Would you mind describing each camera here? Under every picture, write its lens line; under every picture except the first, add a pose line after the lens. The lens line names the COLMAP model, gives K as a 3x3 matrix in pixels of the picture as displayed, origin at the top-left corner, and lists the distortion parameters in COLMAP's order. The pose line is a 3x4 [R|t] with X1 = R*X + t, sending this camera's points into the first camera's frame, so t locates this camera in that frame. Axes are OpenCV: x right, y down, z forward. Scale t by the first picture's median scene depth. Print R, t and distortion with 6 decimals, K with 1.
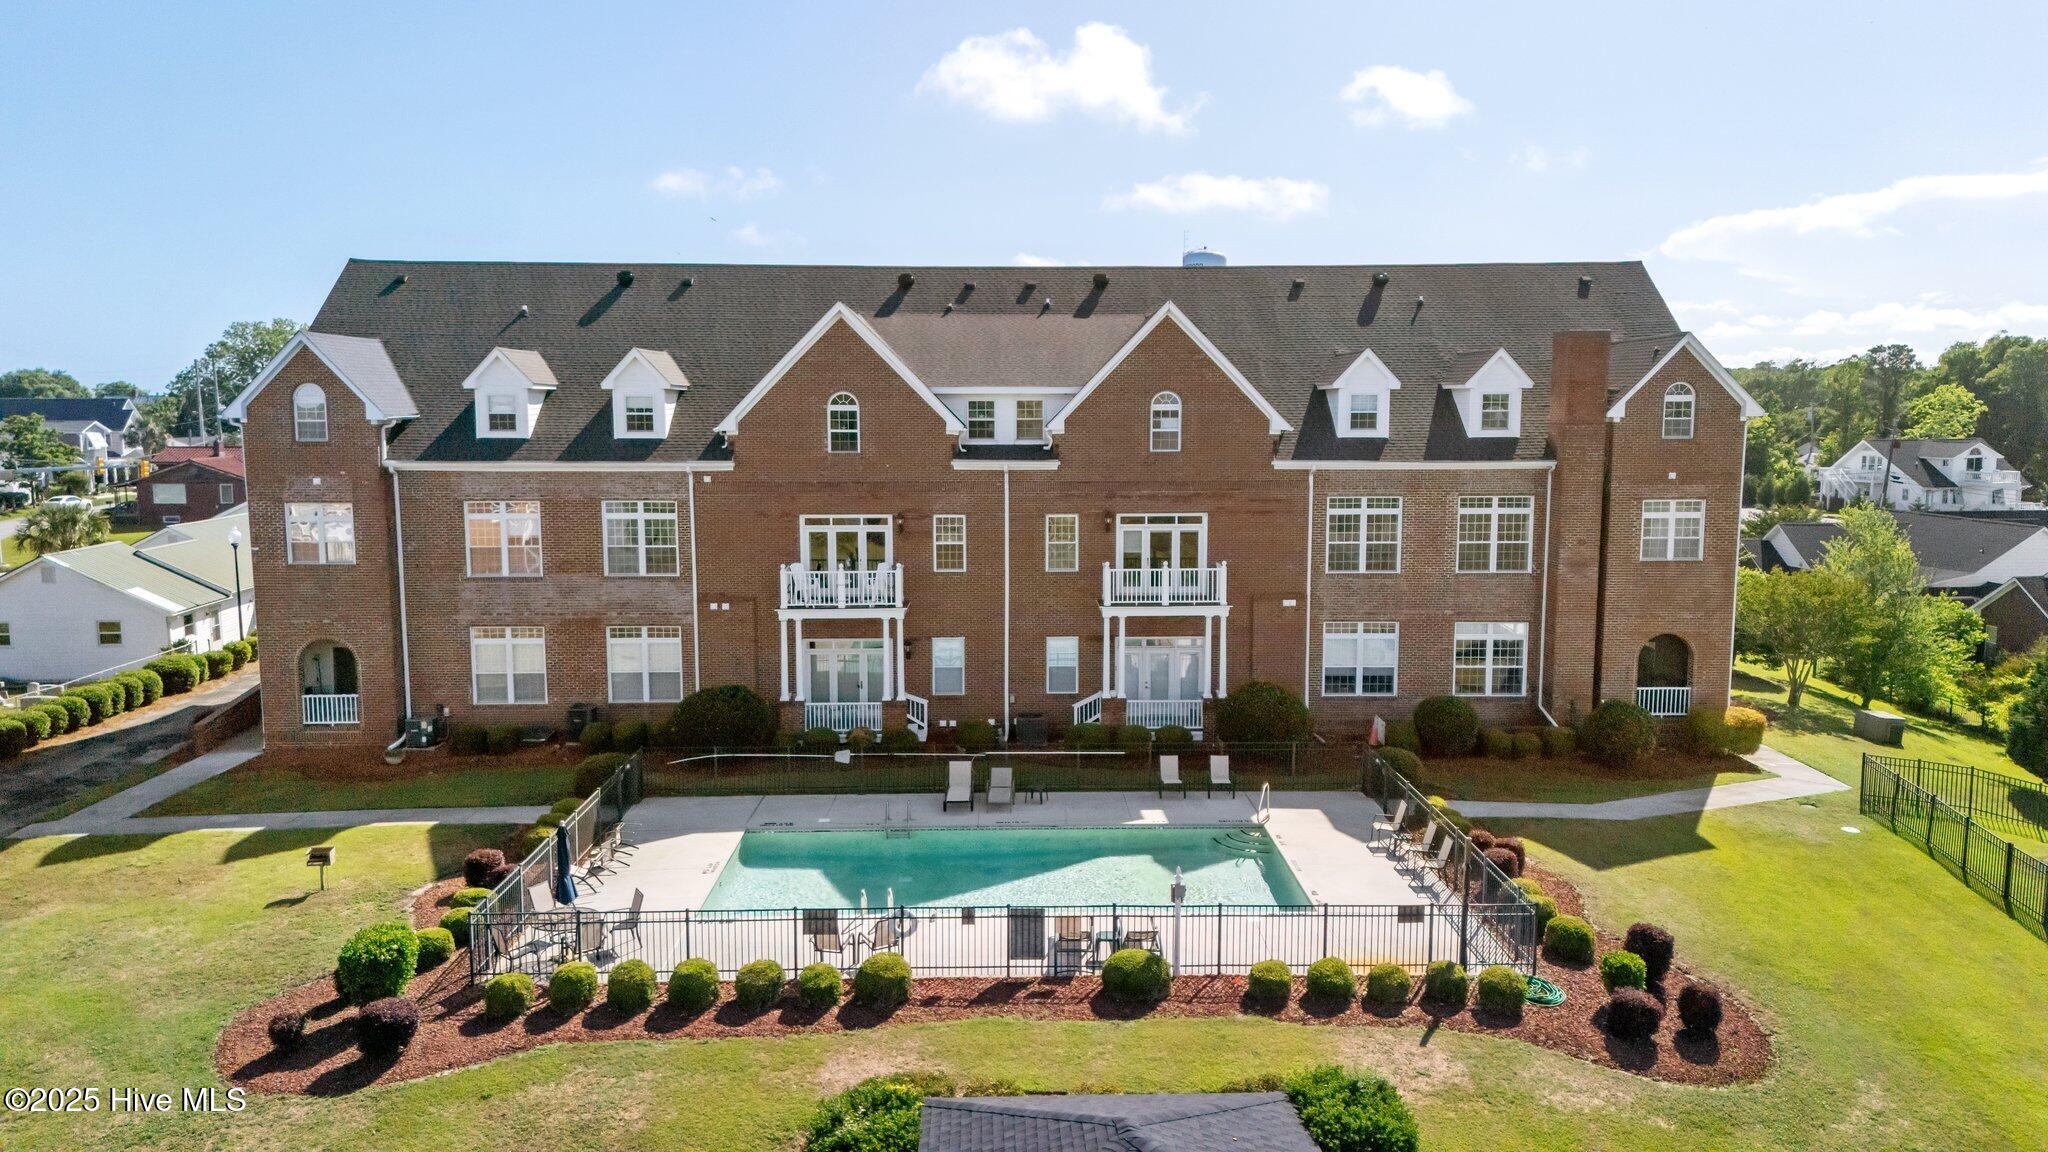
lens RADIAL K [[1514.1, 0, 1028.4], [0, 1514.1, 590.8], [0, 0, 1]] dist [0.060851, -0.023092]
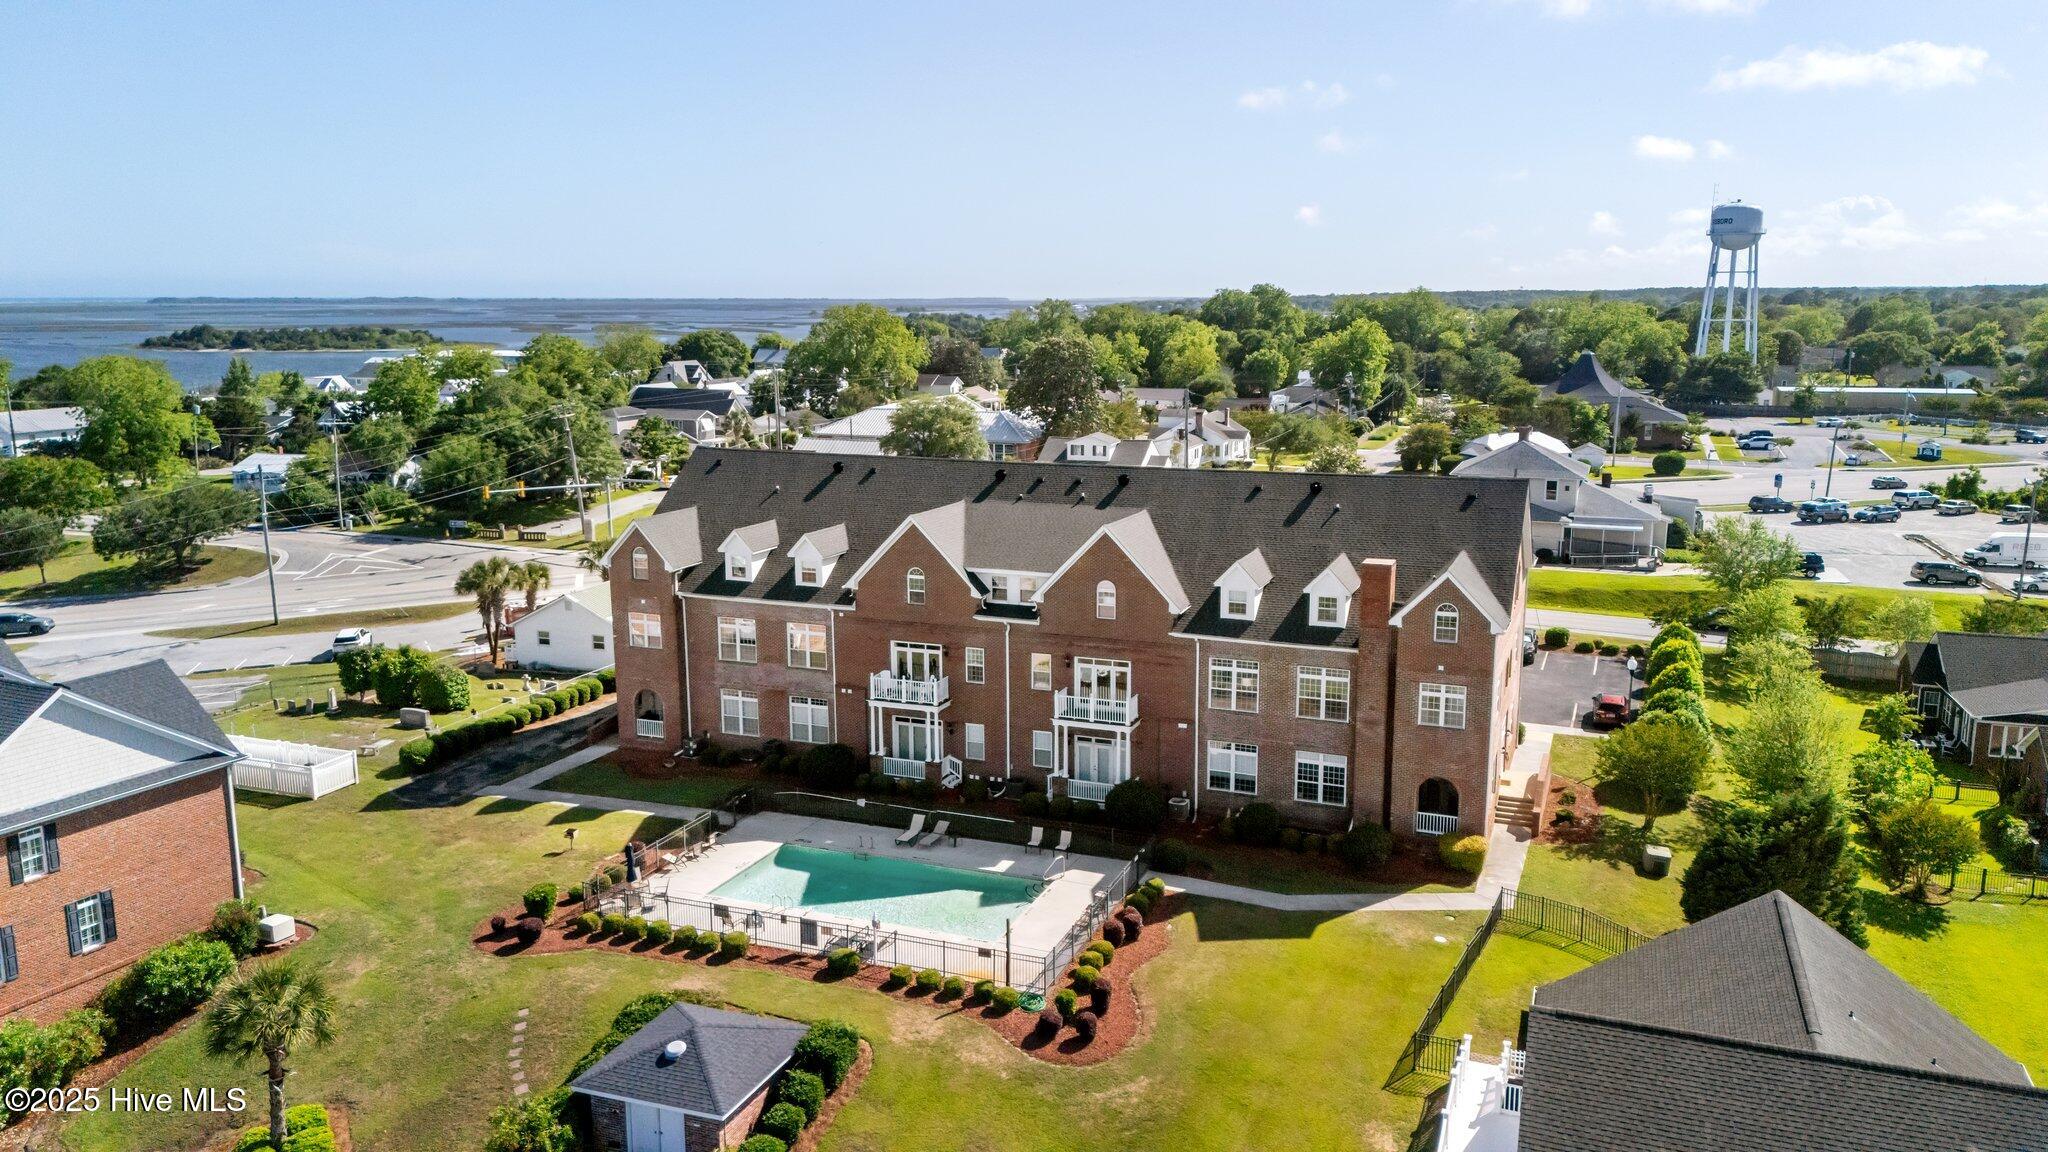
lens RADIAL K [[1514.1, 0, 1027.0], [0, 1514.1, 557.6], [0, 0, 1]] dist [0.060851, -0.023092]
pose [[0.920700, 0.066450, -0.384573, 0.601352], [-0.047873, 0.997186, 0.057691, -0.238887], [0.387324, -0.034705, 0.921290, -0.435989]]
